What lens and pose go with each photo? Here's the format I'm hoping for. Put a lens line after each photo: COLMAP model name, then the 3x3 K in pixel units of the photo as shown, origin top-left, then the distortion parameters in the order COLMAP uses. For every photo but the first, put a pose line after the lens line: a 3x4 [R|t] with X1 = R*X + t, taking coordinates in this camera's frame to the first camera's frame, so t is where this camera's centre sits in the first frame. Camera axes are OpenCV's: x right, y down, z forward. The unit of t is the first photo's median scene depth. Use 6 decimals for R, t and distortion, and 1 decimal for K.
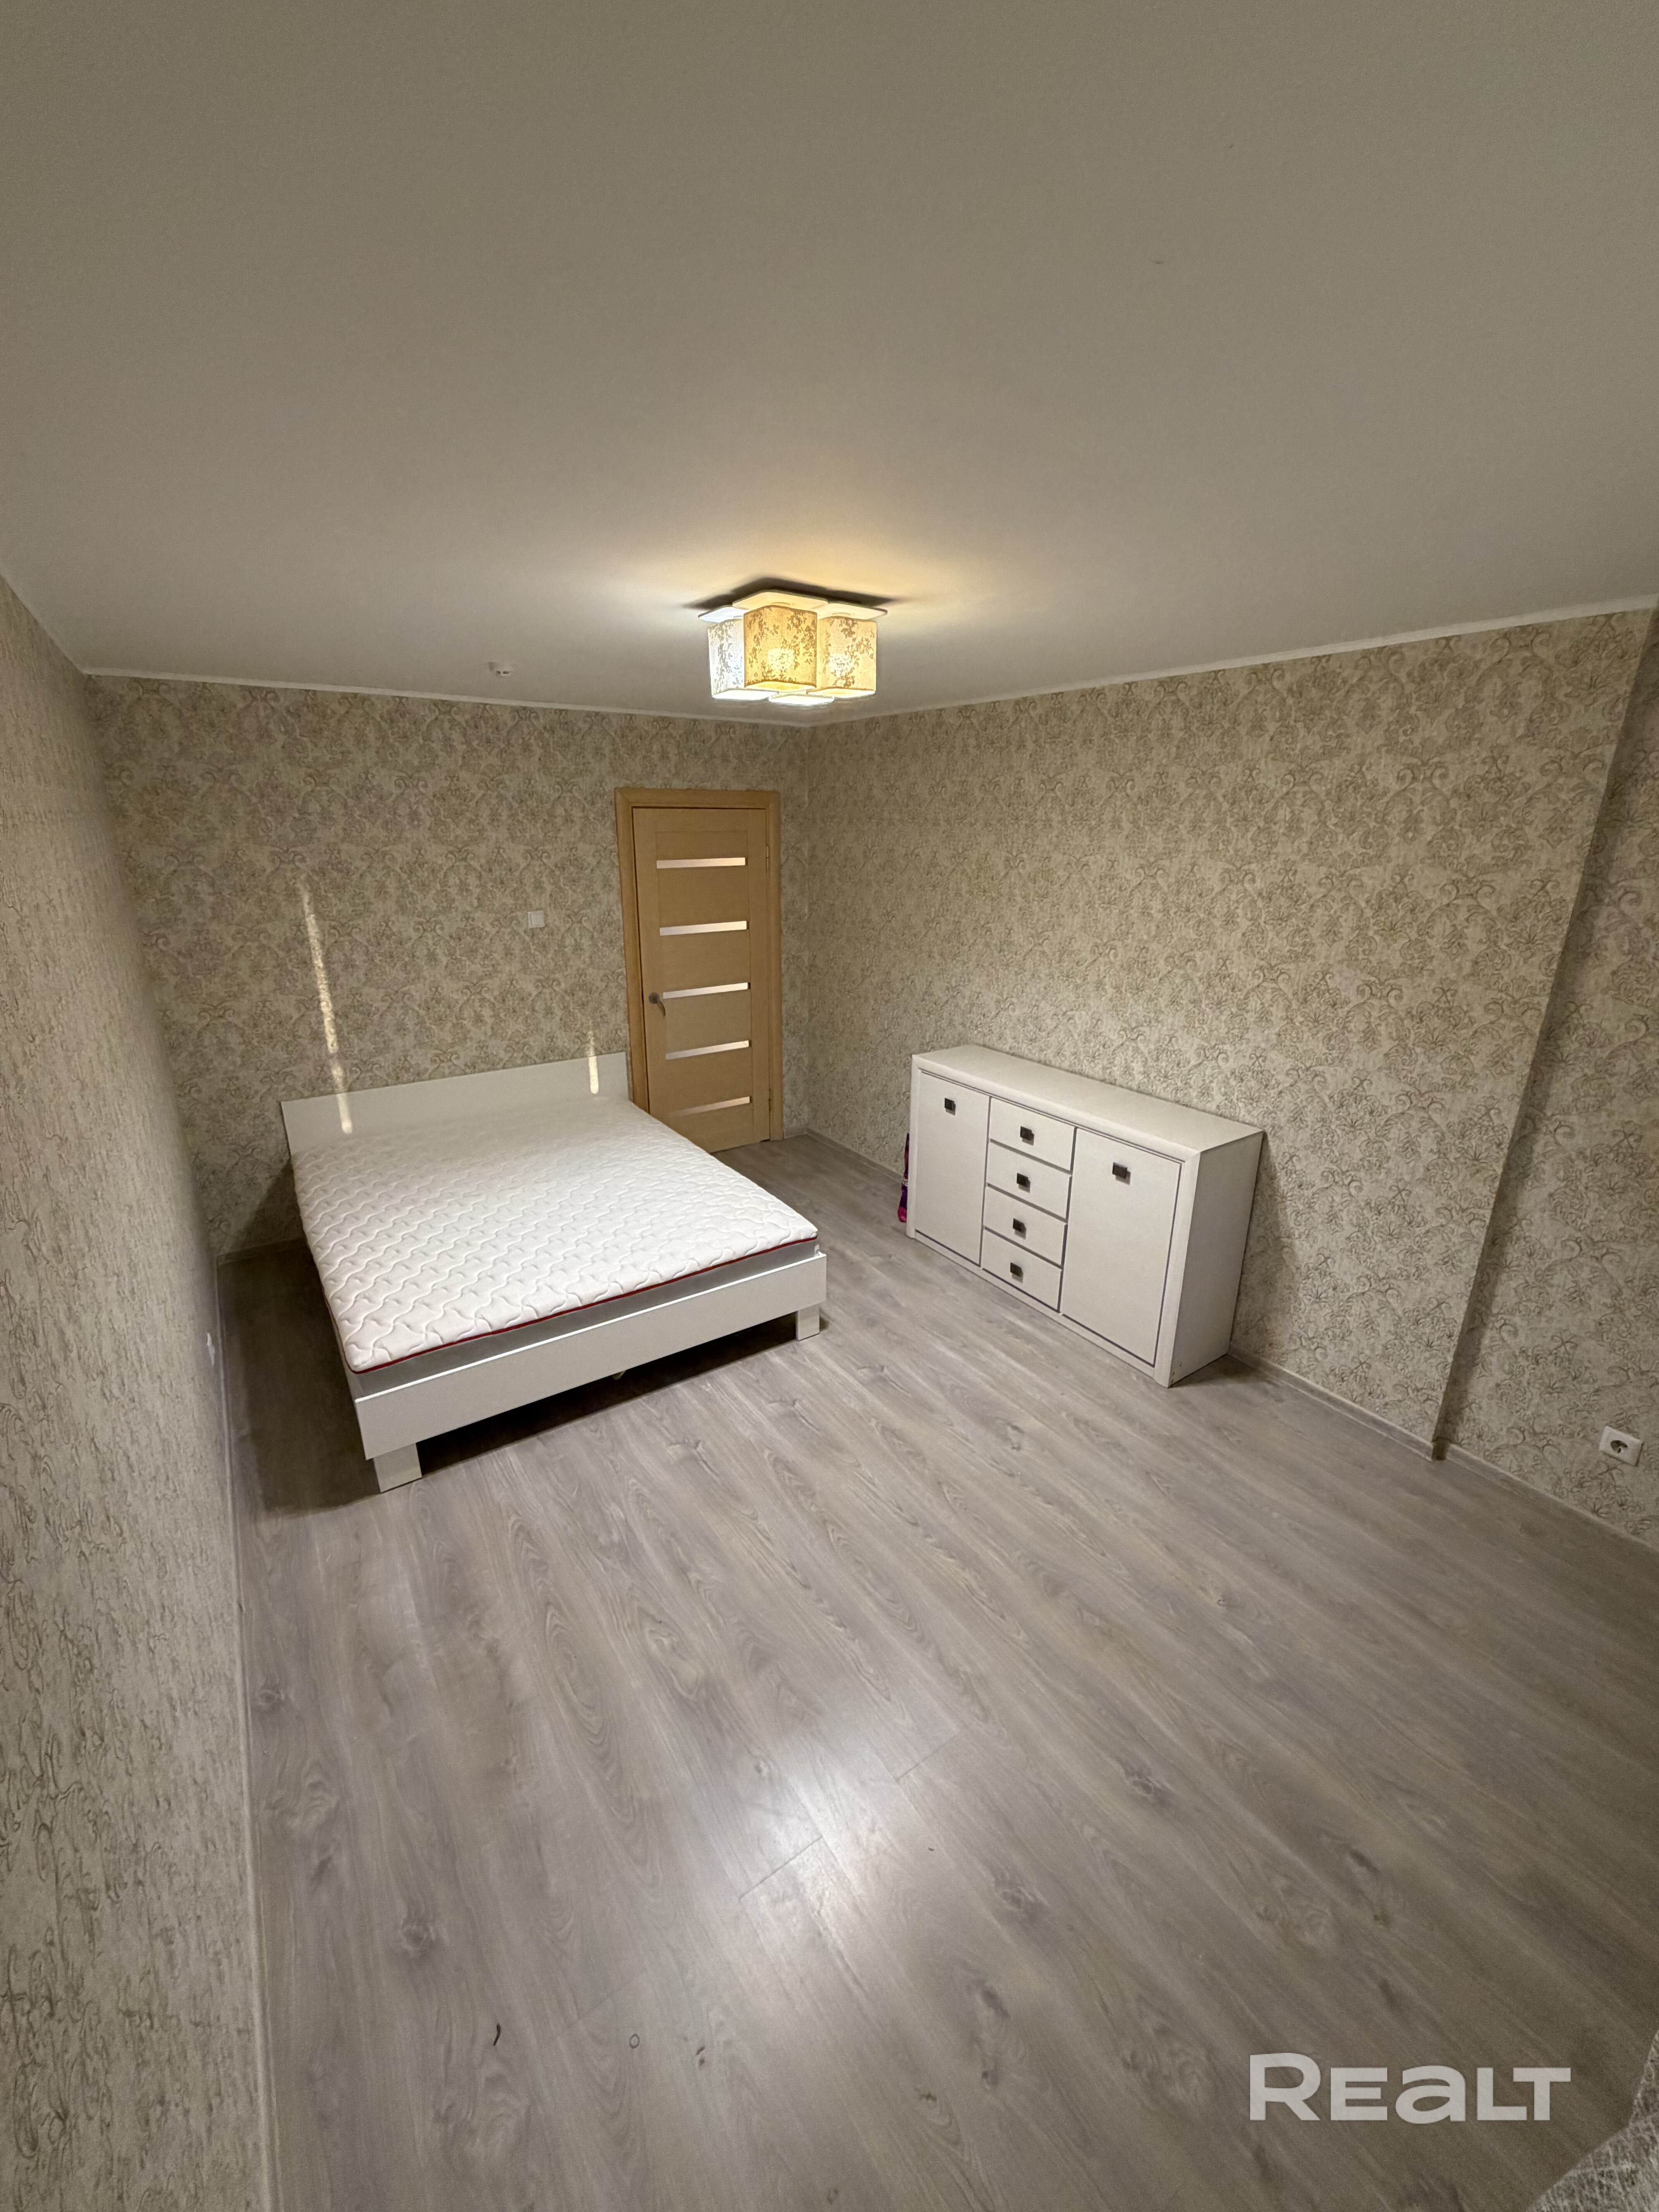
lens RADIAL K [[896.6, 0, 822.4], [0, 896.6, 1104.7], [0, 0, 1]] dist [0.007006, 0.000369]
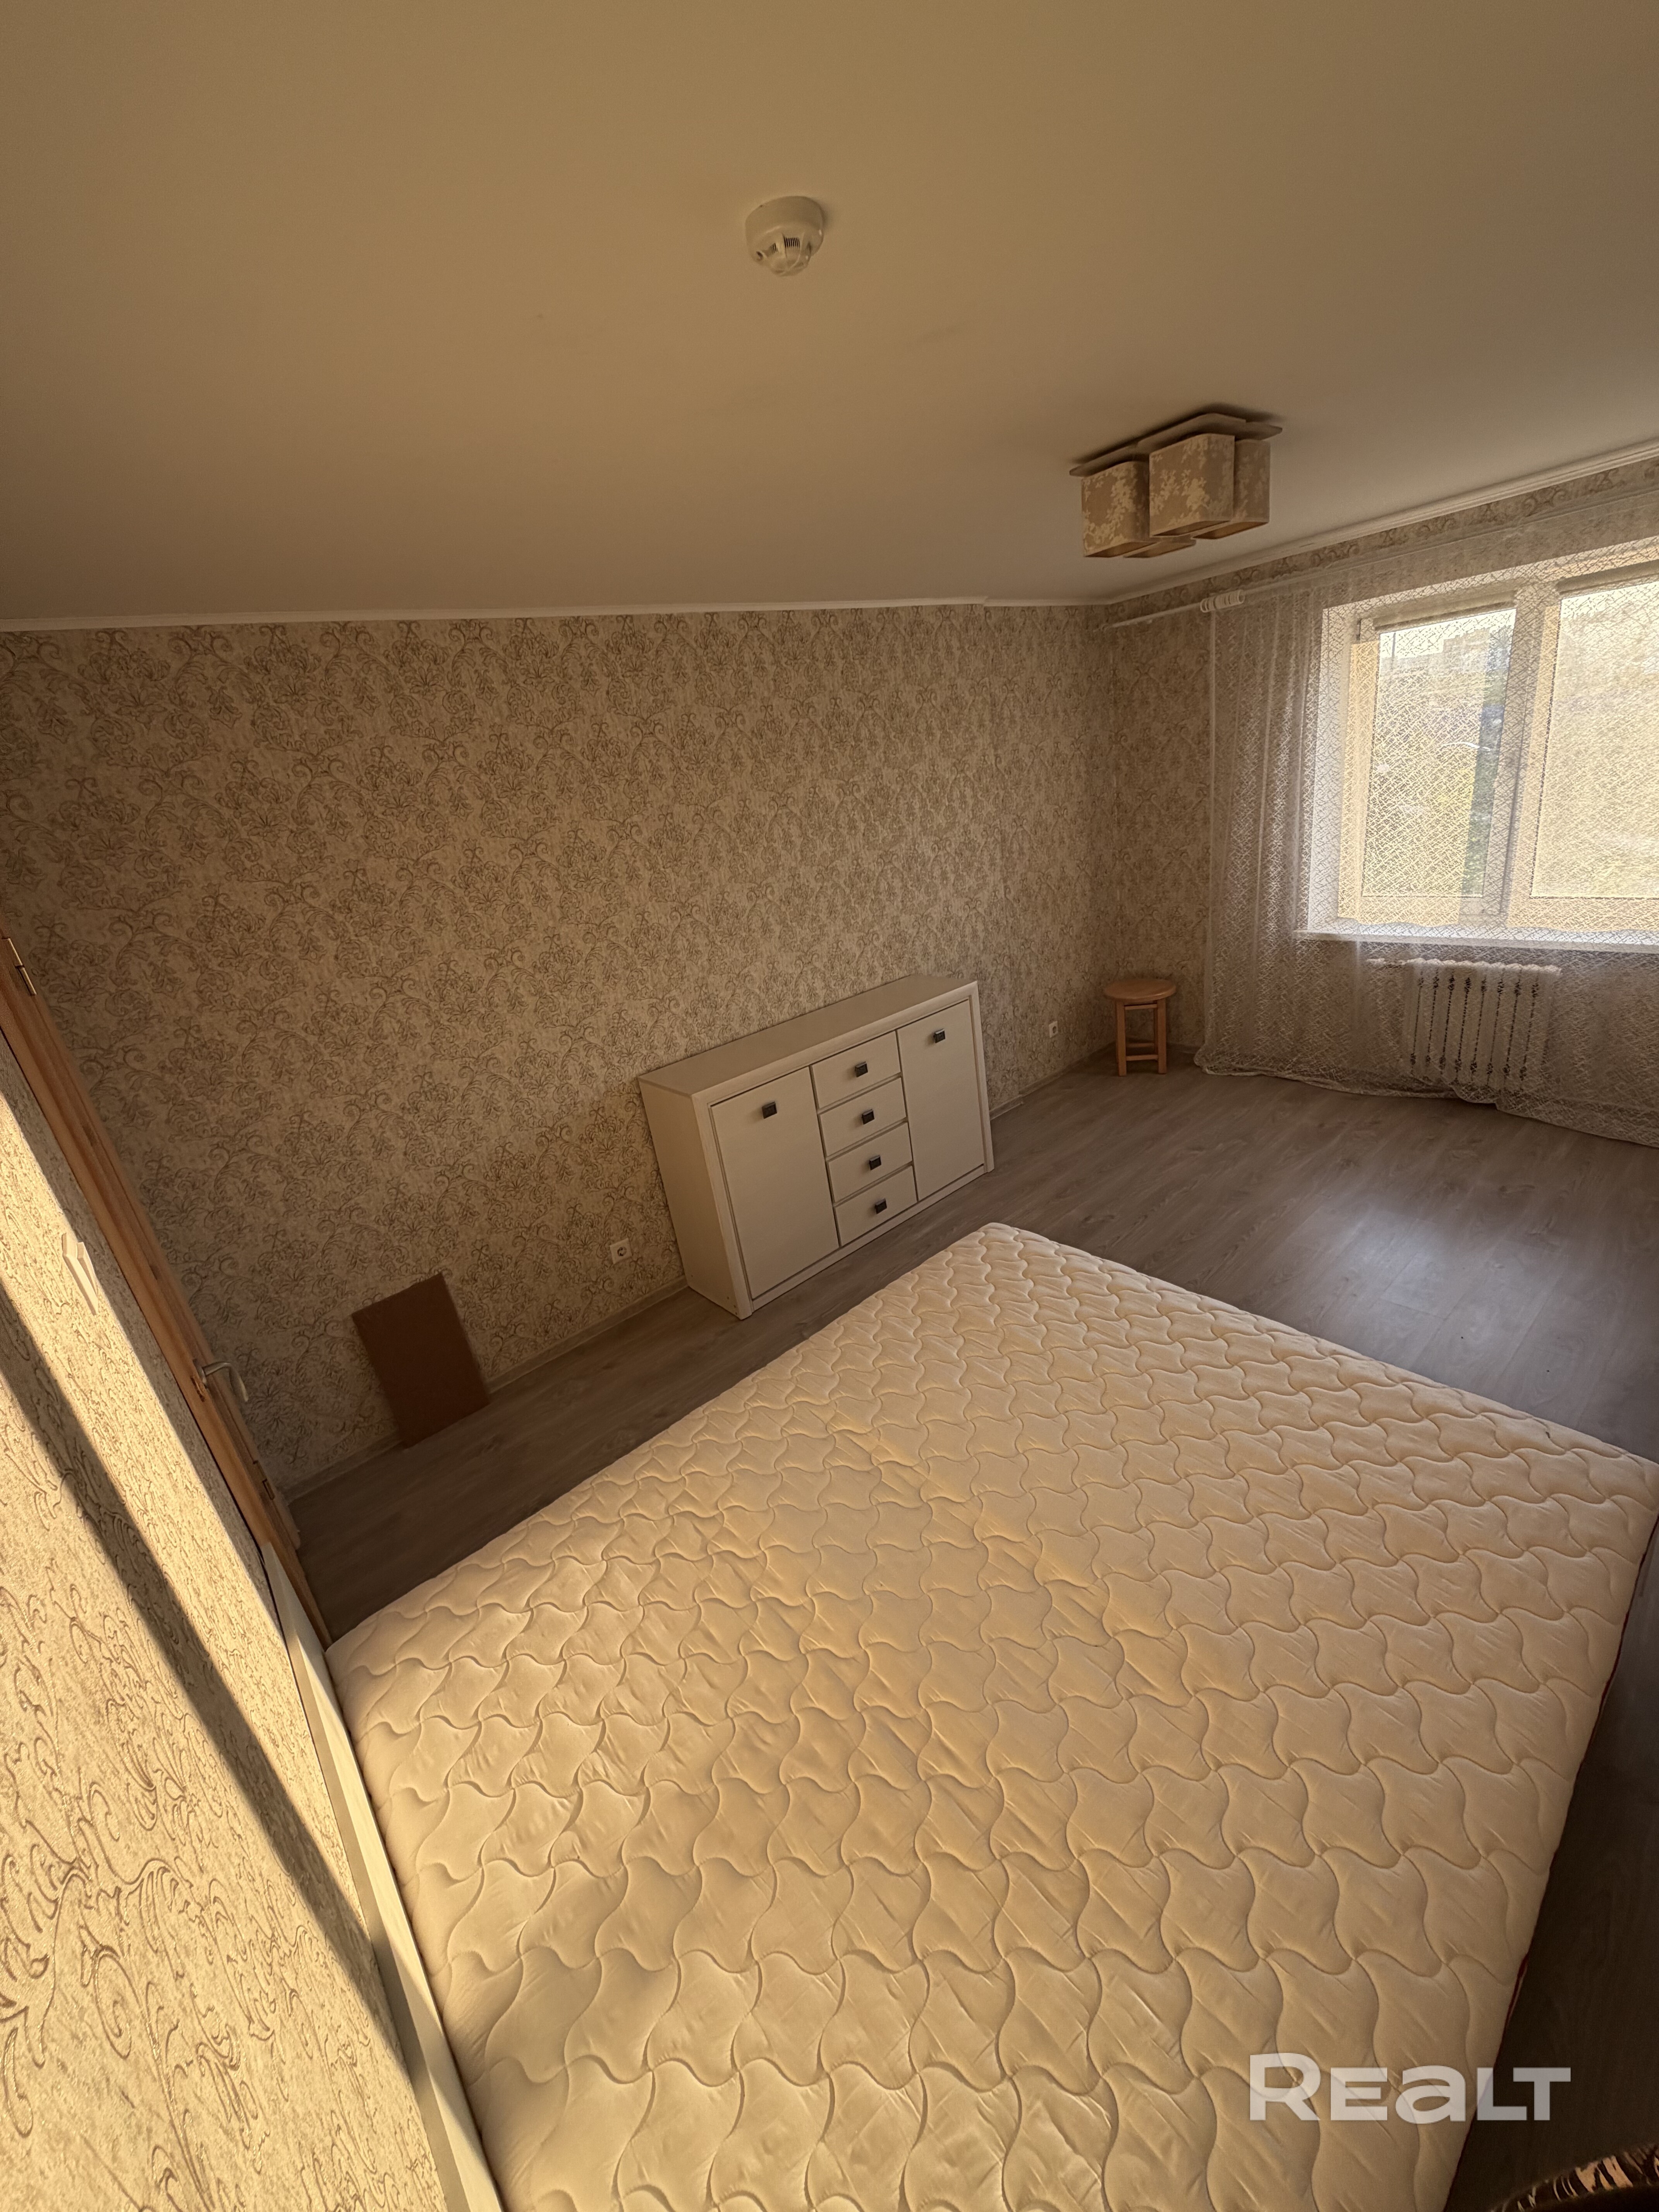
lens RADIAL K [[896.6, 0, 869.6], [0, 896.6, 1089.3], [0, 0, 1]] dist [0.007006, 0.000369]
pose [[-0.141148, -0.348481, 0.926627, -0.845145], [0.427868, 0.822591, 0.374530, -0.384251], [-0.892752, 0.449339, 0.032997, 1.187205]]
